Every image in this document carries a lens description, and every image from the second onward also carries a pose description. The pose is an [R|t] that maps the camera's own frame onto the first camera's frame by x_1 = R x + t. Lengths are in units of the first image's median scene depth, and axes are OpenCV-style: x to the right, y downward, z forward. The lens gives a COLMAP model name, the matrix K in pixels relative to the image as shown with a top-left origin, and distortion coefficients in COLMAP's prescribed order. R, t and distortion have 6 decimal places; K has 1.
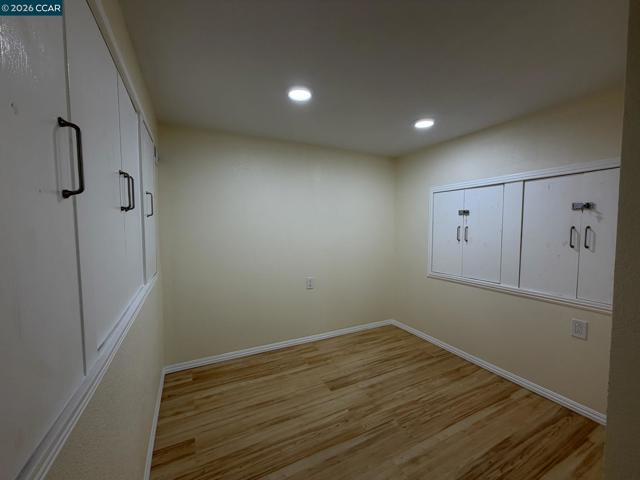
lens RADIAL K [[257.1, 0, 323.3], [0, 257.1, 234.7], [0, 0, 1]] dist [-0.000131, -0.000349]
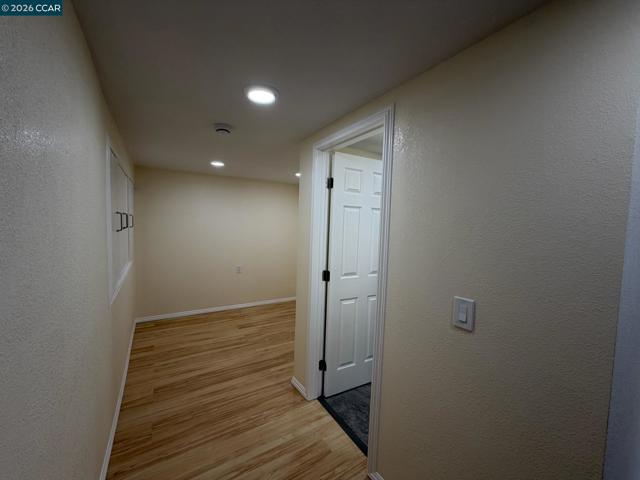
lens RADIAL K [[257.1, 0, 320.4], [0, 257.1, 239.9], [0, 0, 1]] dist [-0.000131, -0.000349]
pose [[0.994924, 0.023840, 0.097763, 0.362303], [-0.027989, 0.998755, 0.041285, -0.072045], [-0.096657, -0.043812, 0.994353, -0.689936]]
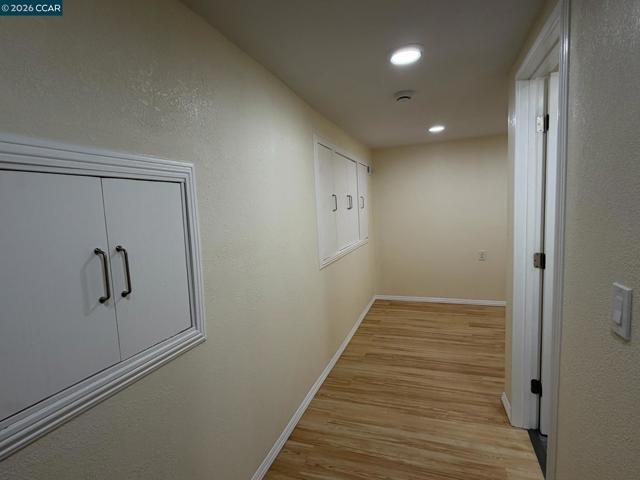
lens RADIAL K [[330.4, 0, 319.2], [0, 330.4, 242.0], [0, 0, 1]] dist [0.000084, -0.002489]
pose [[0.689303, 0.044541, -0.723103, 0.691534], [0.033535, 0.995077, 0.093262, -0.046416], [0.723697, -0.088535, 0.684415, -0.733158]]
